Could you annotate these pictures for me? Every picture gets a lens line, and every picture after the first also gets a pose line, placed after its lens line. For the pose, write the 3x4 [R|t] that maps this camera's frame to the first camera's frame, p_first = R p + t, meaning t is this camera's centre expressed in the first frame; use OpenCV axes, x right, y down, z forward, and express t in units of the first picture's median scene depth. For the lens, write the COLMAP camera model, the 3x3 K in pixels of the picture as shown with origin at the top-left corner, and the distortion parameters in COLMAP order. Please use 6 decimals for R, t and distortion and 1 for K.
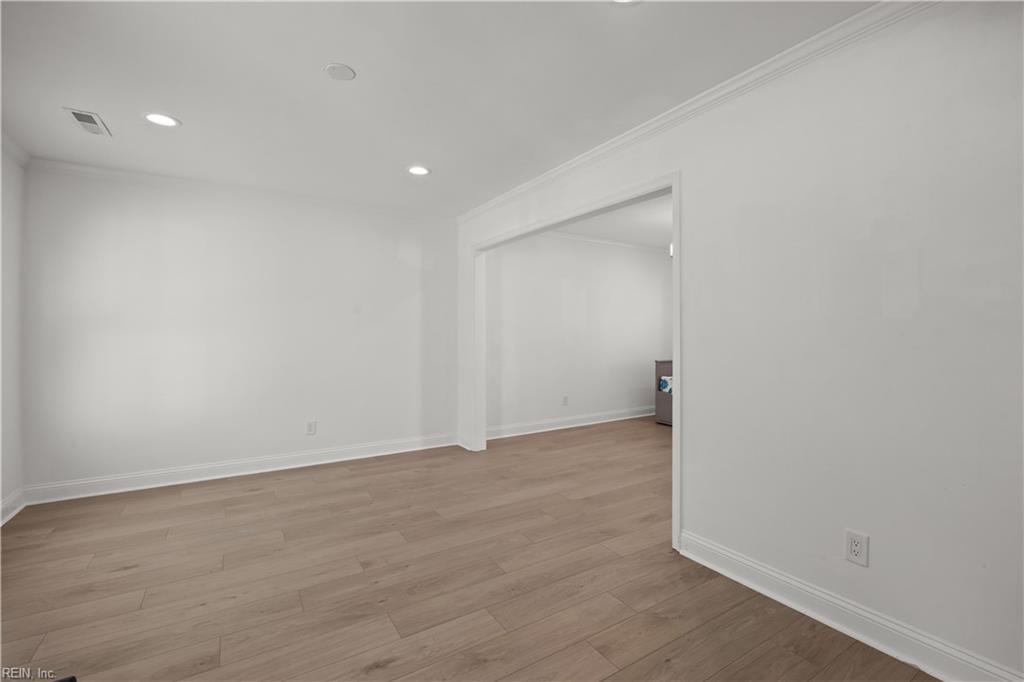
lens RADIAL K [[458.4, 0, 522.6], [0, 458.4, 330.6], [0, 0, 1]] dist [0.001087, -0.000029]
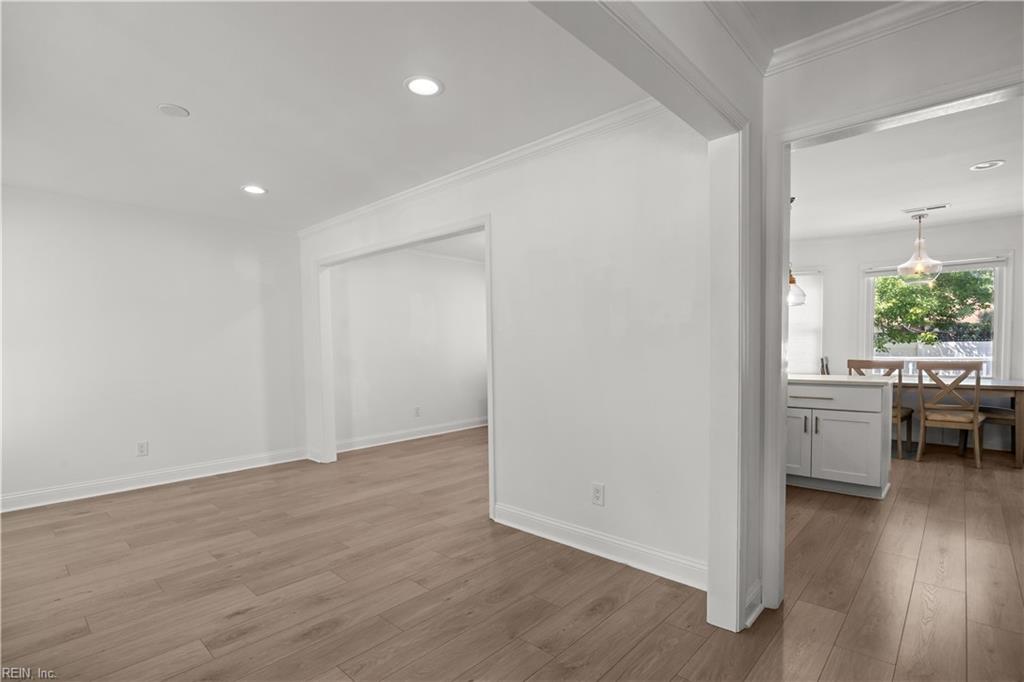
lens RADIAL K [[494.8, 0, 510.8], [0, 494.8, 371.2], [0, 0, 1]] dist [0.000852, -0.000073]
pose [[0.969571, -0.023726, 0.243660, 0.056839], [0.009975, 0.998295, 0.057514, -0.005023], [-0.244609, -0.053333, 0.968154, -0.275644]]
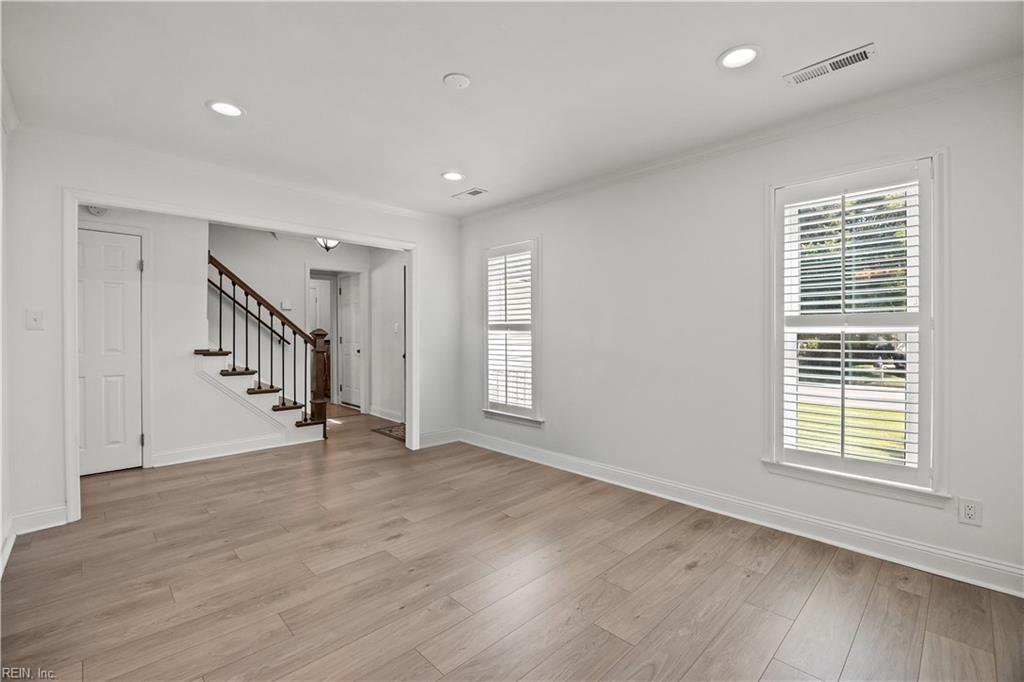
lens RADIAL K [[448.6, 0, 513.2], [0, 448.6, 342.9], [0, 0, 1]] dist [-0.012466, 0.000159]
pose [[-0.981275, 0.008142, -0.192442, -0.247552], [0.005156, 0.999858, 0.016014, 0.015162], [0.192545, 0.014722, -0.981178, 1.518548]]
